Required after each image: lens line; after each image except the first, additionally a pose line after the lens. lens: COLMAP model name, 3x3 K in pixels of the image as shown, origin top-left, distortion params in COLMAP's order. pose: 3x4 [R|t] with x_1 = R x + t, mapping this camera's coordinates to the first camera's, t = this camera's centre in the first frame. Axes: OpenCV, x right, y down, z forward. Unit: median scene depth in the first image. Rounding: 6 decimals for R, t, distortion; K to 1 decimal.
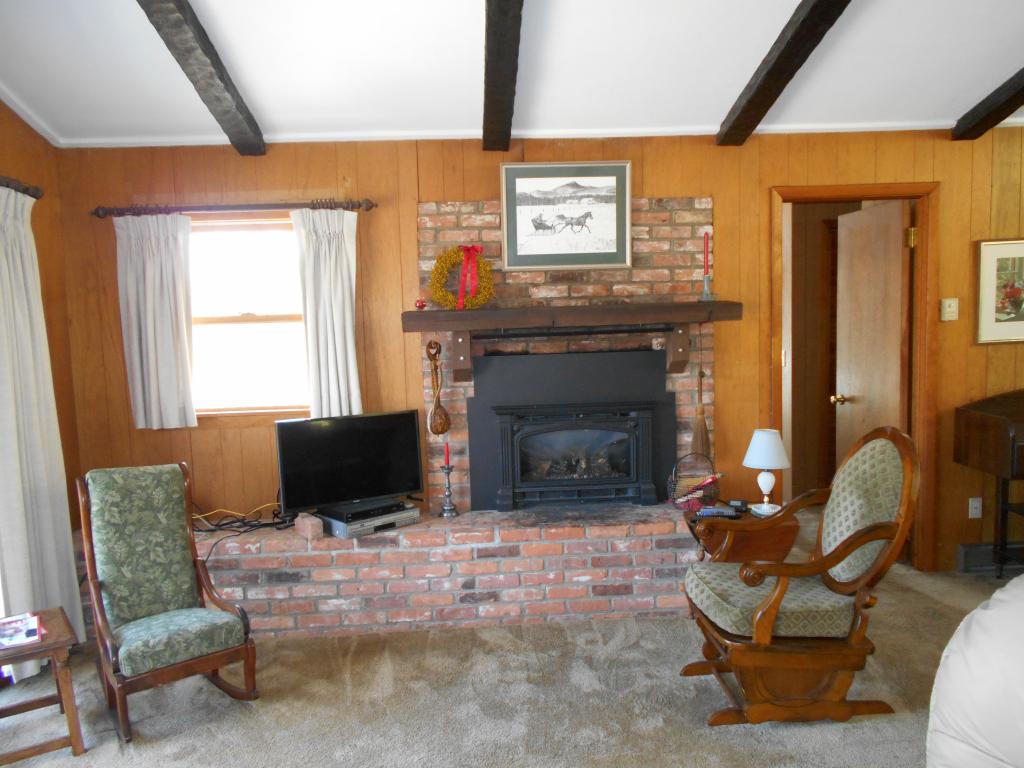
lens RADIAL K [[822.8, 0, 511.4], [0, 822.8, 385.7], [0, 0, 1]] dist [-0.016002, 0.015375]
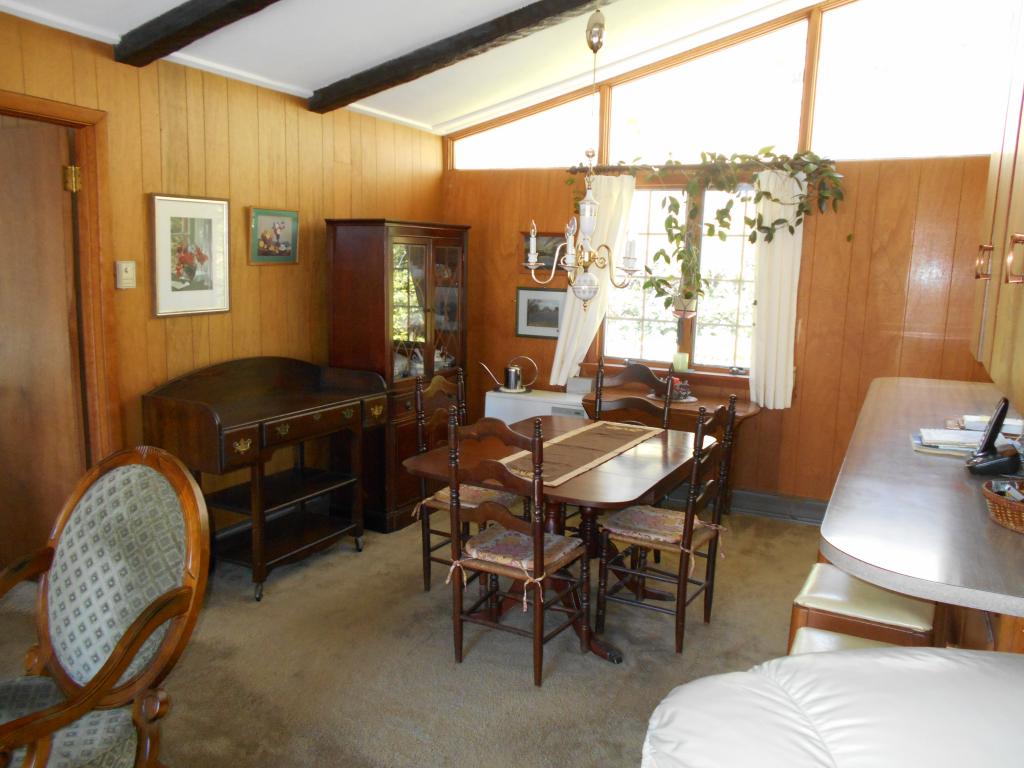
lens RADIAL K [[822.8, 0, 507.9], [0, 822.8, 393.6], [0, 0, 1]] dist [-0.016002, 0.015375]
pose [[0.501071, -0.089490, 0.860766, 0.014007], [0.040553, 0.995974, 0.079941, -0.025750], [-0.864455, -0.005149, 0.502683, 0.265726]]
